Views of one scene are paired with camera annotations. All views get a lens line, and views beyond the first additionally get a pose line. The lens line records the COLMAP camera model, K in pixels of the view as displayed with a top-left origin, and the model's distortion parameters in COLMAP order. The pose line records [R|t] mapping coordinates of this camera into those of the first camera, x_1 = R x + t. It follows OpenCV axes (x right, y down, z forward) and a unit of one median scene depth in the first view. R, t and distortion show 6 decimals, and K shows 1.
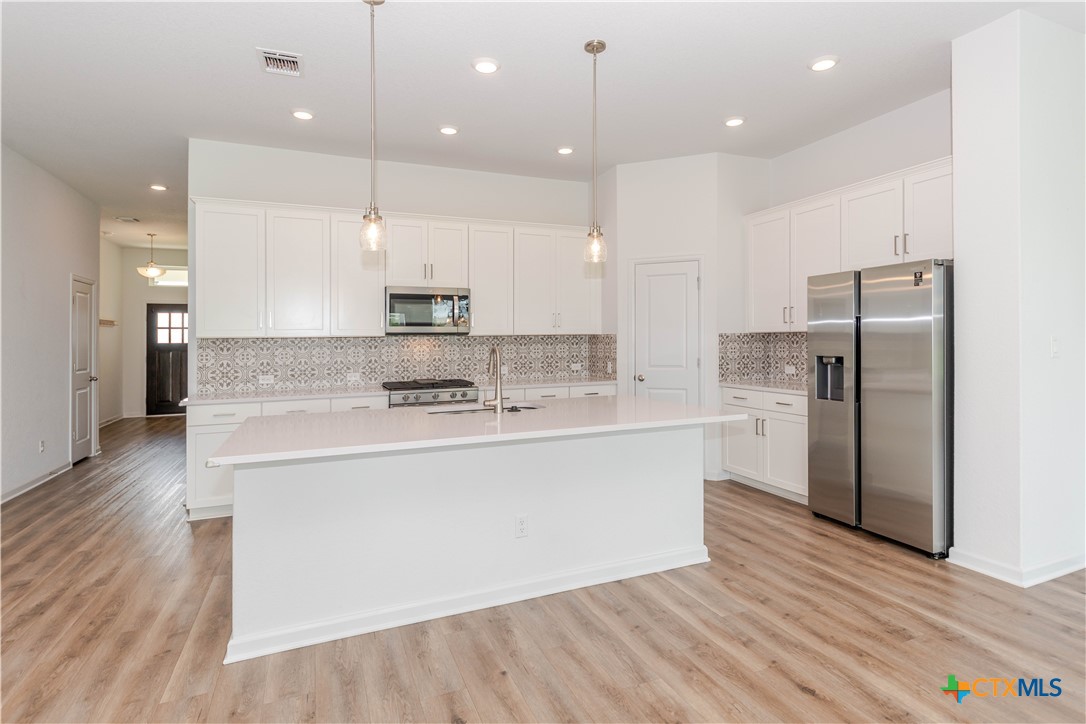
lens RADIAL K [[555.5, 0, 547.3], [0, 555.5, 328.8], [0, 0, 1]] dist [0.012640, 0.000021]
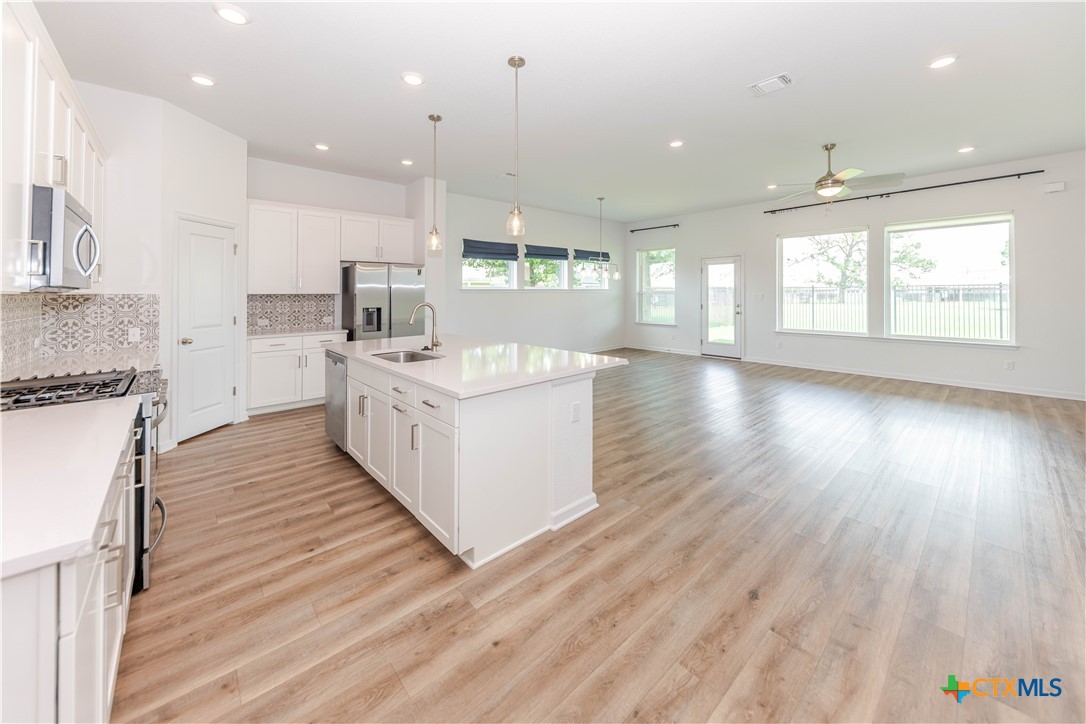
lens RADIAL K [[402.5, 0, 542.3], [0, 402.5, 293.8], [0, 0, 1]] dist [0.000181, -0.000171]
pose [[-0.326866, 0.023101, 0.944788, -0.716987], [-0.001089, 0.999691, -0.024821, 0.025985], [-0.945070, -0.009142, -0.326740, 0.689589]]
